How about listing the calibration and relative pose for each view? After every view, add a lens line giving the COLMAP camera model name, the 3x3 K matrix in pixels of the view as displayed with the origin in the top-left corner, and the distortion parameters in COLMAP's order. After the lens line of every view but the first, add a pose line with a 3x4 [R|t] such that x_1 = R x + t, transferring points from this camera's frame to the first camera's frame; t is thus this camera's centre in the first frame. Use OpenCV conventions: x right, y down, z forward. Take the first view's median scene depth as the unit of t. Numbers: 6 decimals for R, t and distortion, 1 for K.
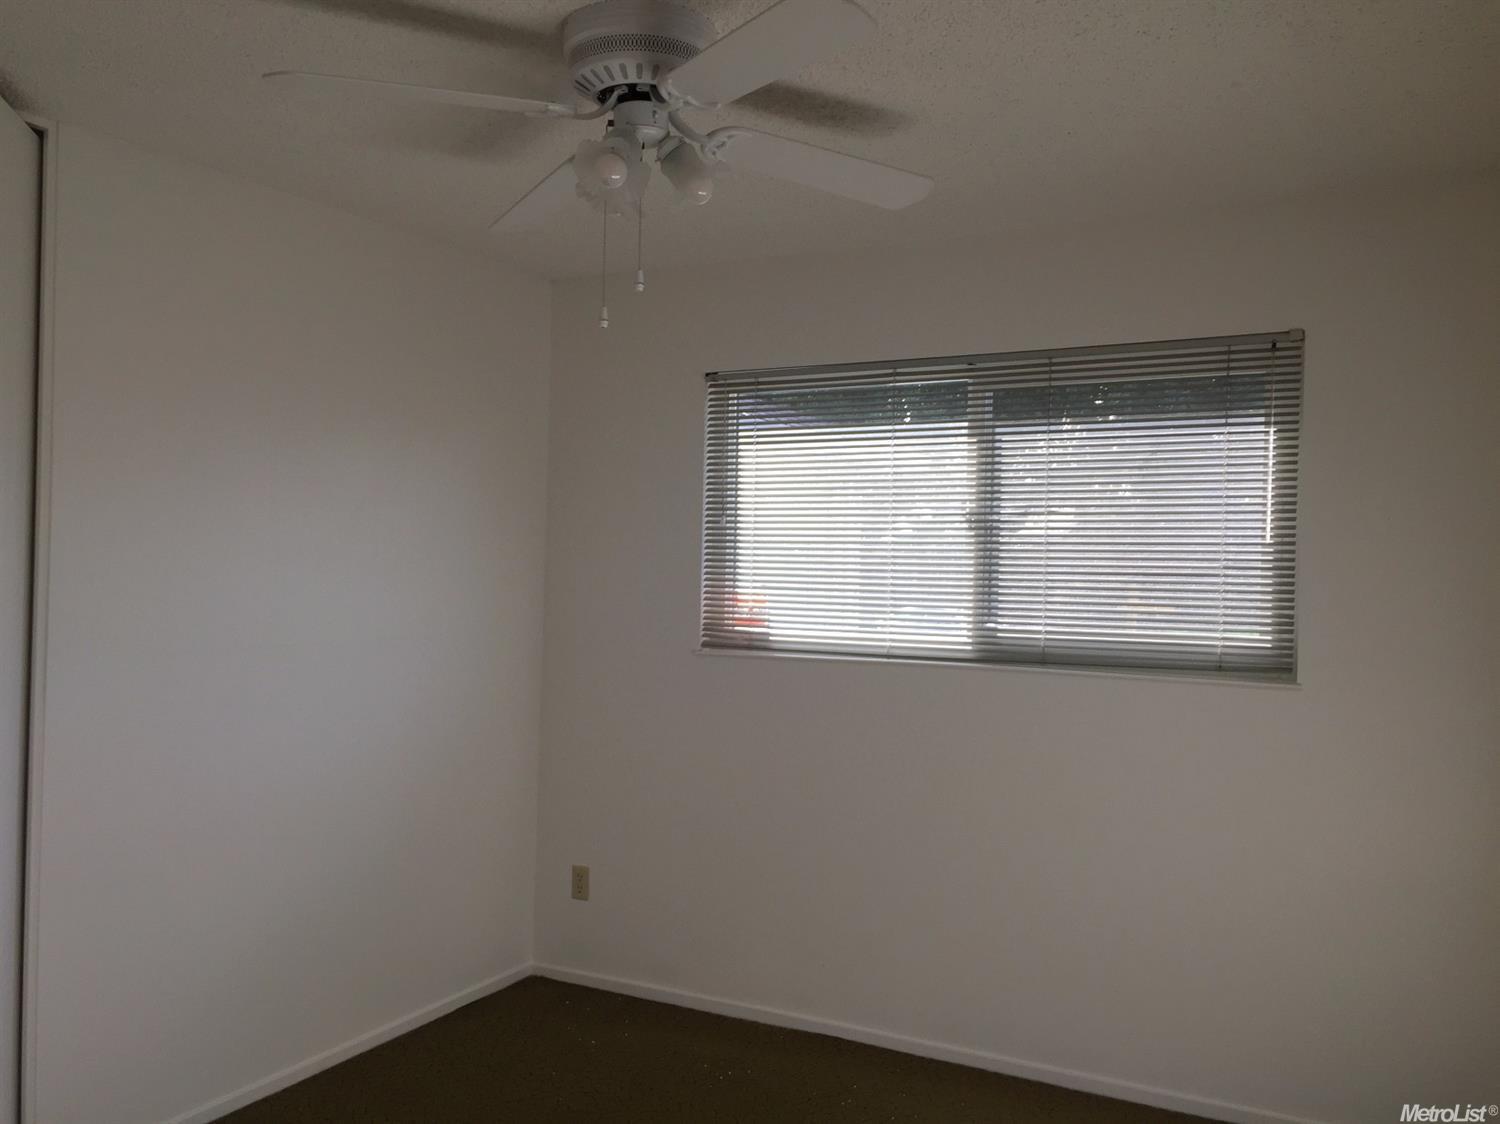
lens RADIAL K [[1257.2, 0, 746.7], [0, 1257.2, 556.7], [0, 0, 1]] dist [0.063199, -0.096967]
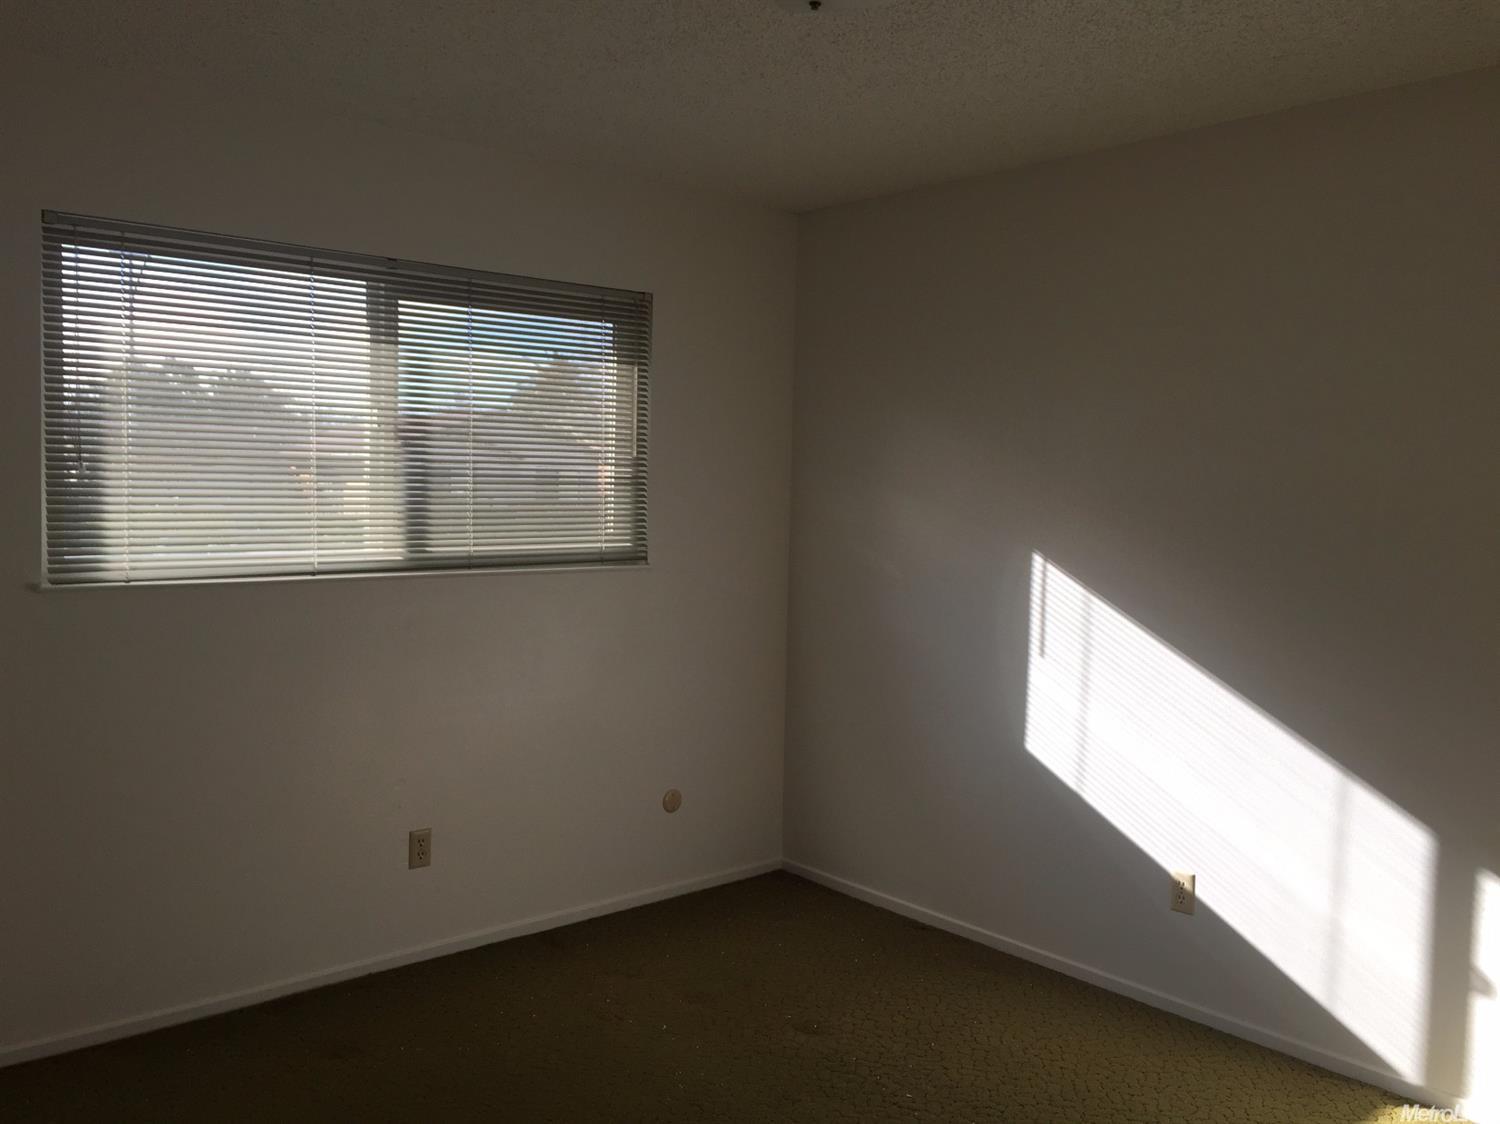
lens RADIAL K [[1257.2, 0, 746.7], [0, 1257.2, 556.7], [0, 0, 1]] dist [0.063199, -0.096967]
pose [[0.359307, -0.059033, 0.931350, -0.732853], [-0.008994, 0.997732, 0.066710, 0.002466], [-0.933176, -0.032346, 0.357962, 0.432419]]
